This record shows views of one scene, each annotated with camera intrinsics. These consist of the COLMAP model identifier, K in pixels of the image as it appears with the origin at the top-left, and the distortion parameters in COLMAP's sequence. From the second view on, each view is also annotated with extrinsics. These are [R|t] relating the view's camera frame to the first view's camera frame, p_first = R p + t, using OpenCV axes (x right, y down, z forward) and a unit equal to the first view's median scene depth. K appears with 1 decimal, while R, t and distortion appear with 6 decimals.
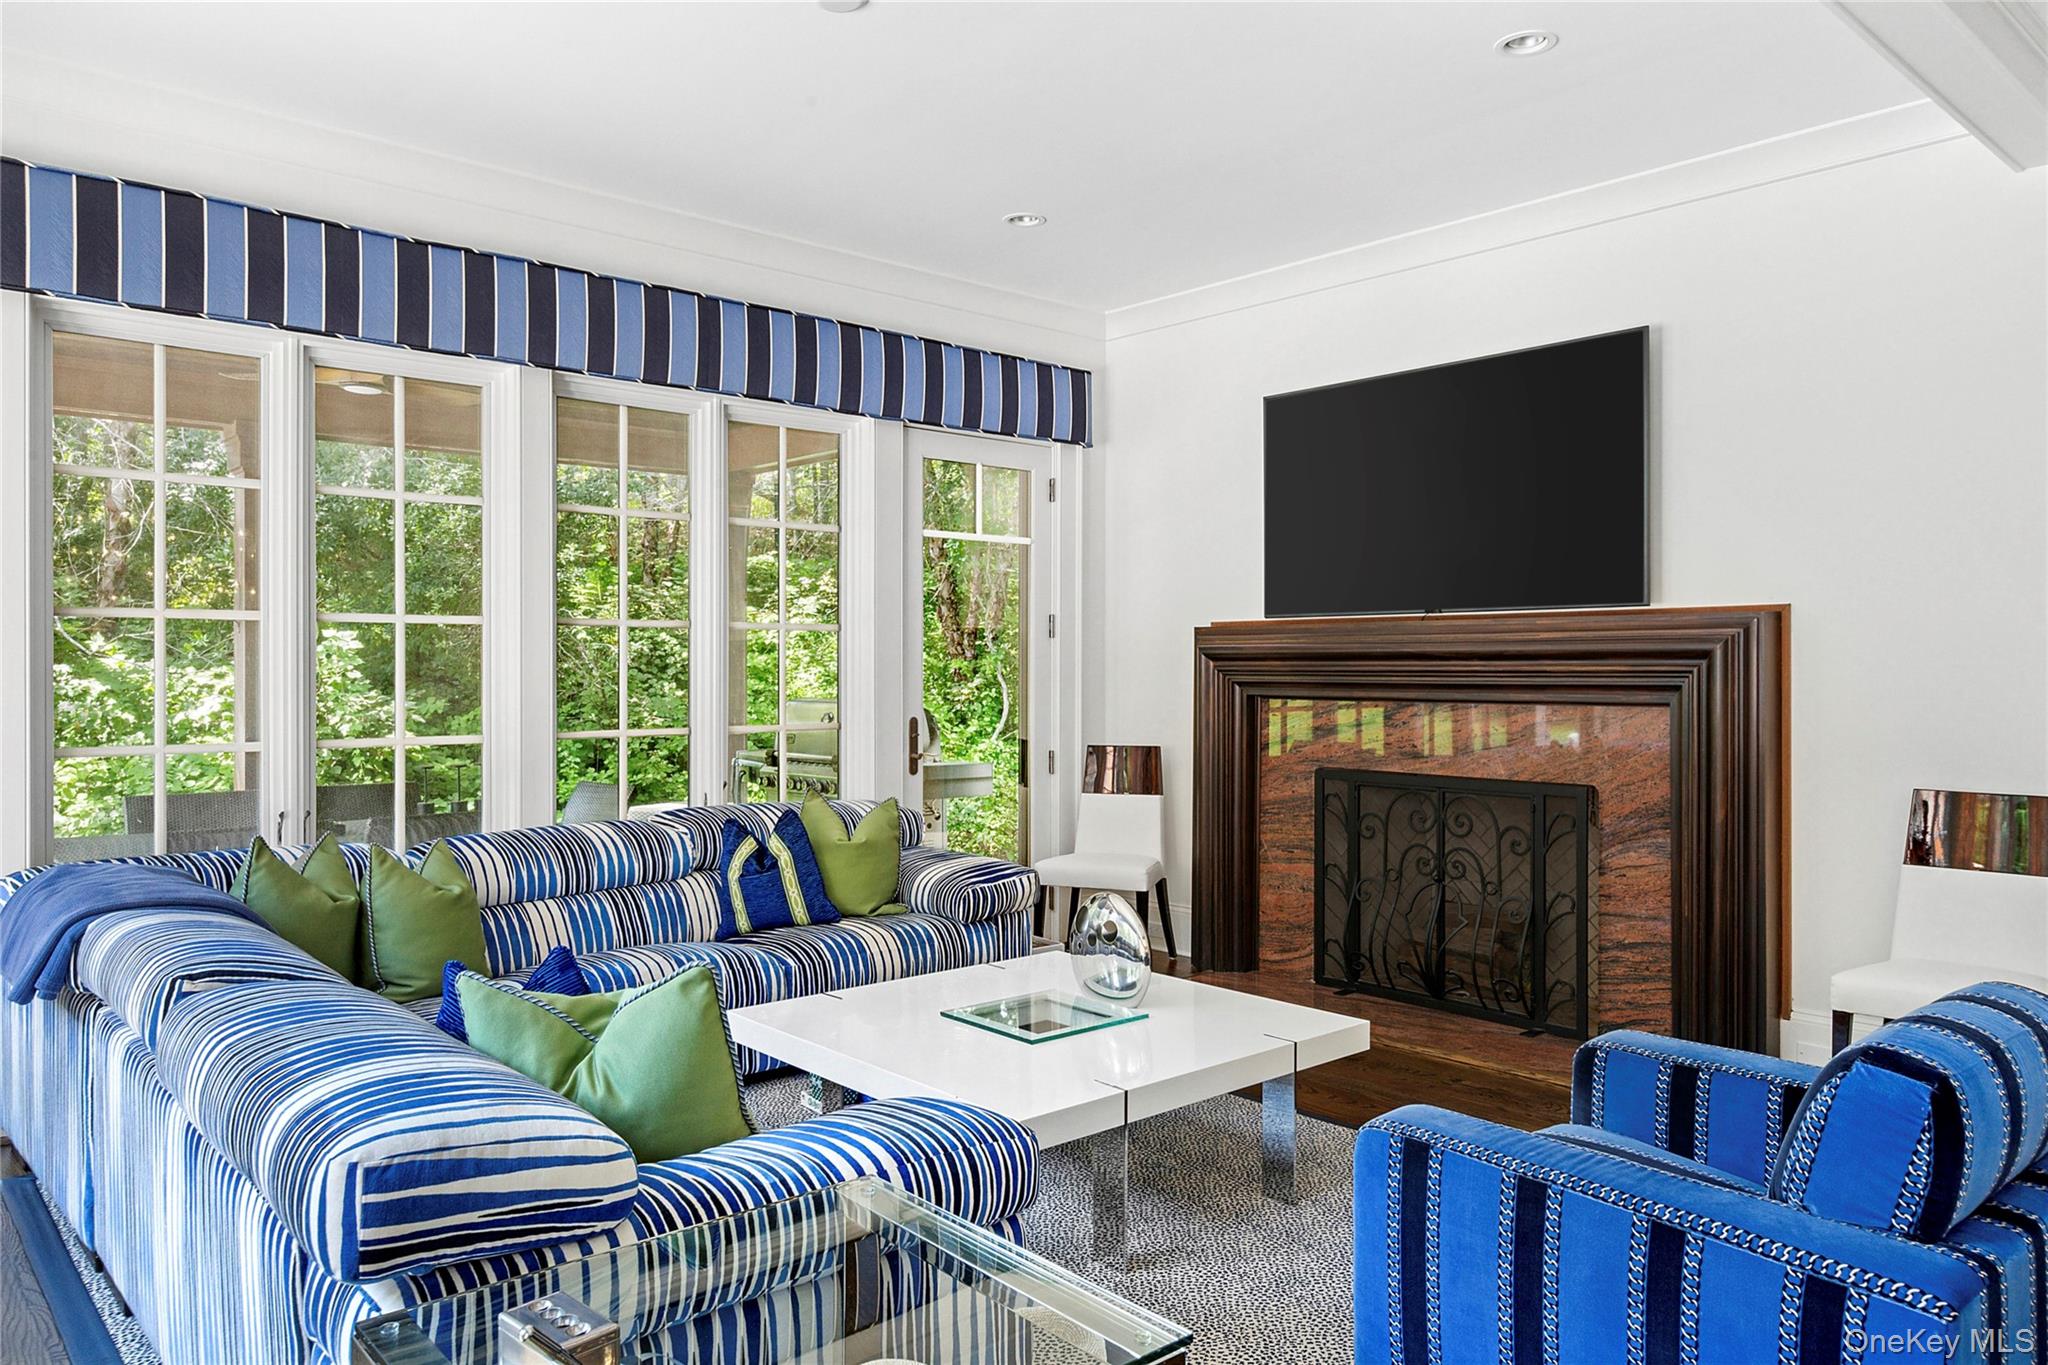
lens RADIAL K [[1415.3, 0, 1025.3], [0, 1415.3, 675.9], [0, 0, 1]] dist [-0.007264, 0.000560]
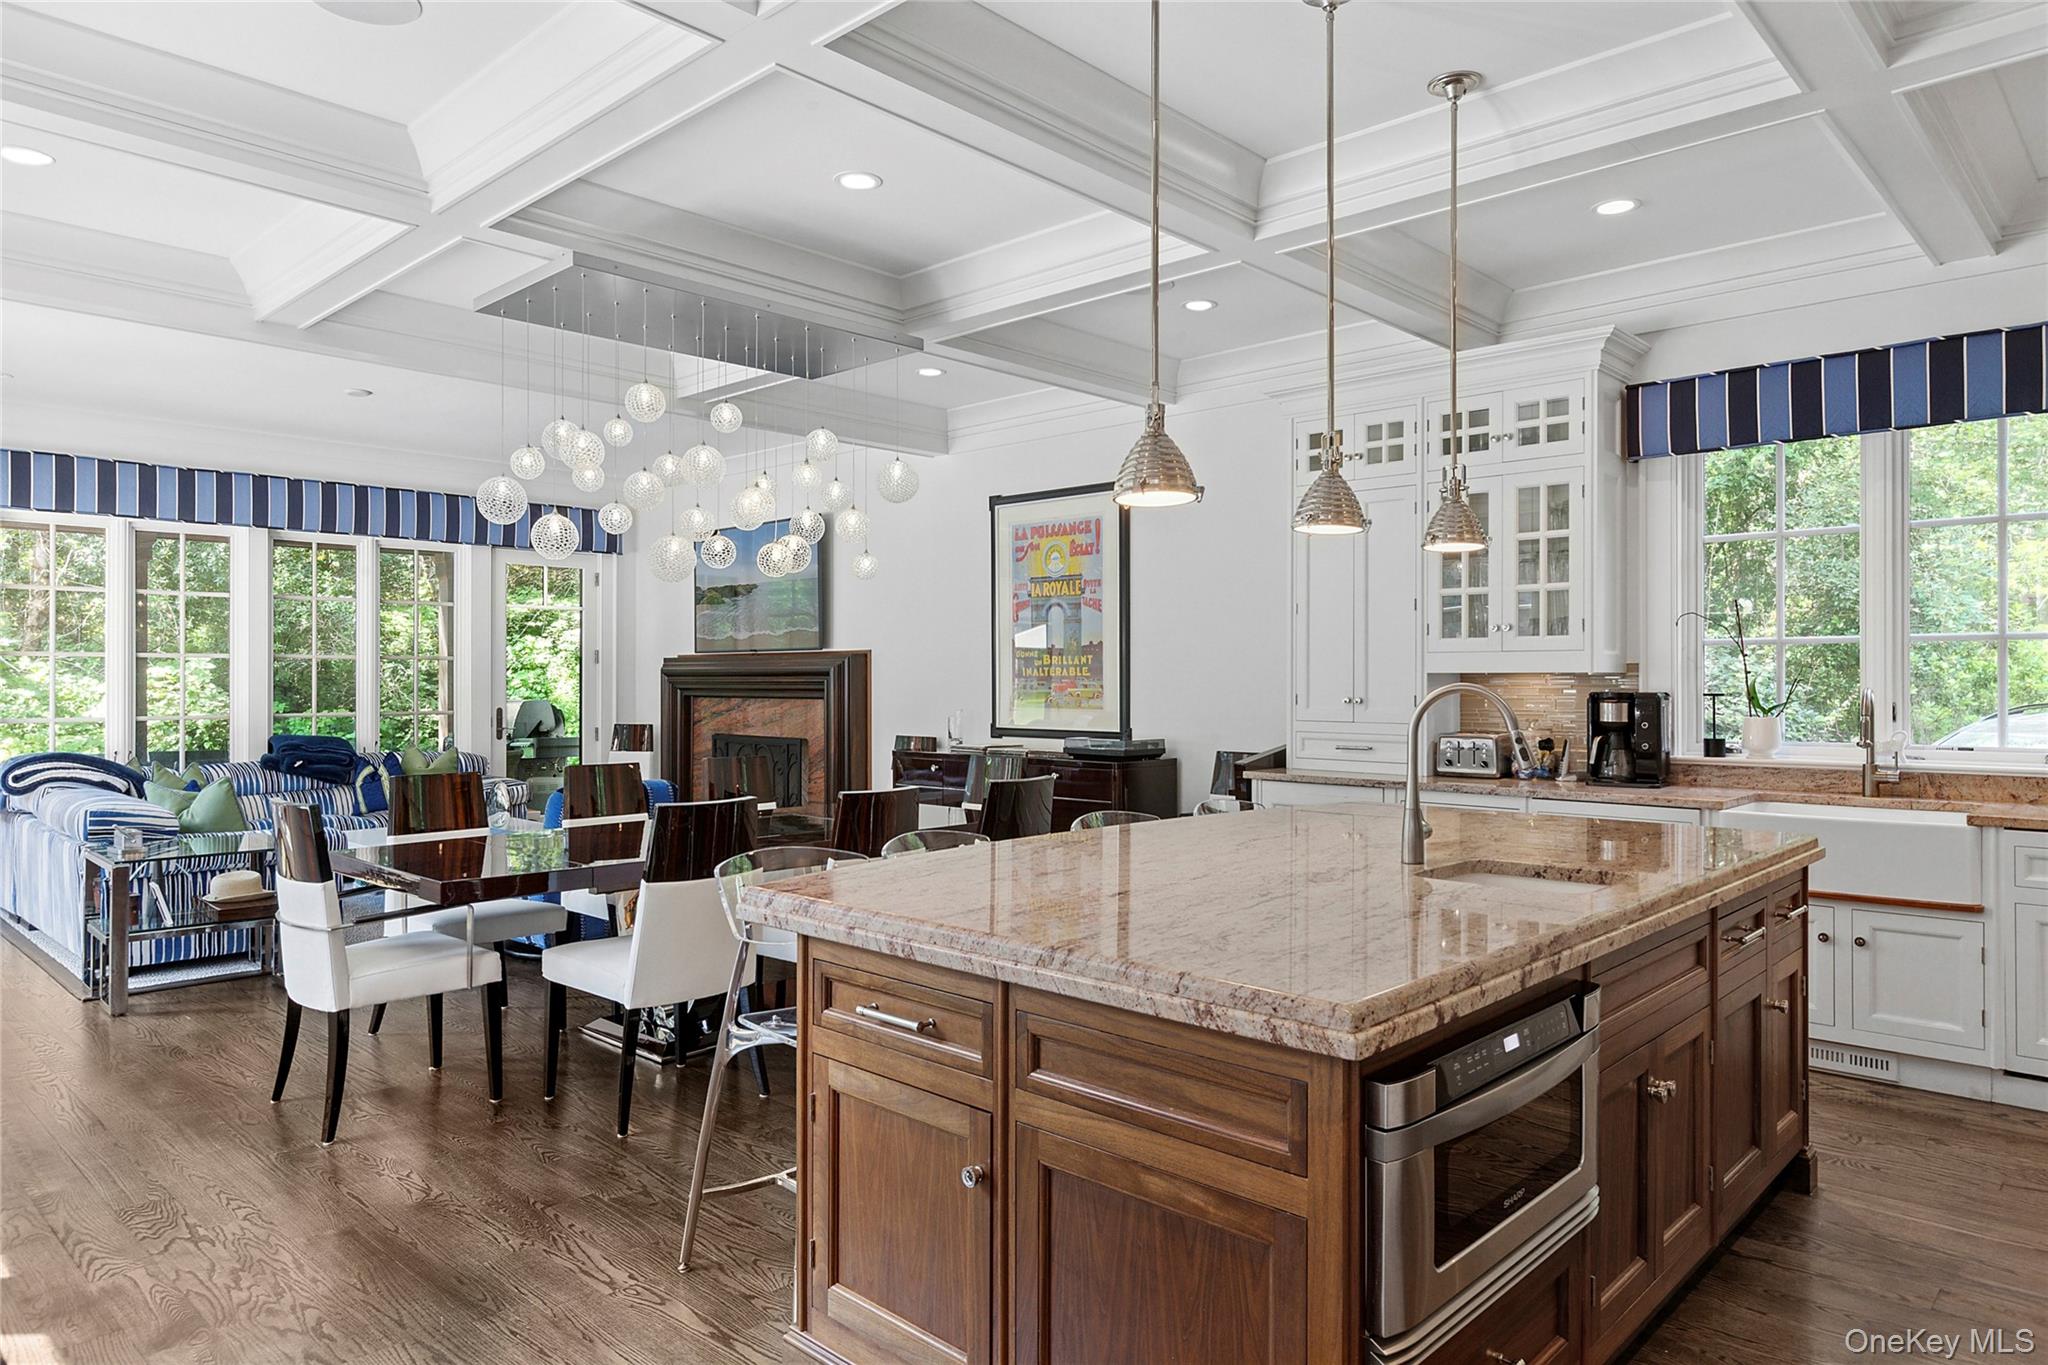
lens RADIAL K [[1287.3, 0, 1022.3], [0, 1287.3, 685.4], [0, 0, 1]] dist [-0.001545, -0.000746]
pose [[0.997121, -0.001628, 0.075807, 0.573553], [0.001605, 0.999999, 0.000352, 0.001288], [-0.075807, -0.000230, 0.997122, -0.857000]]
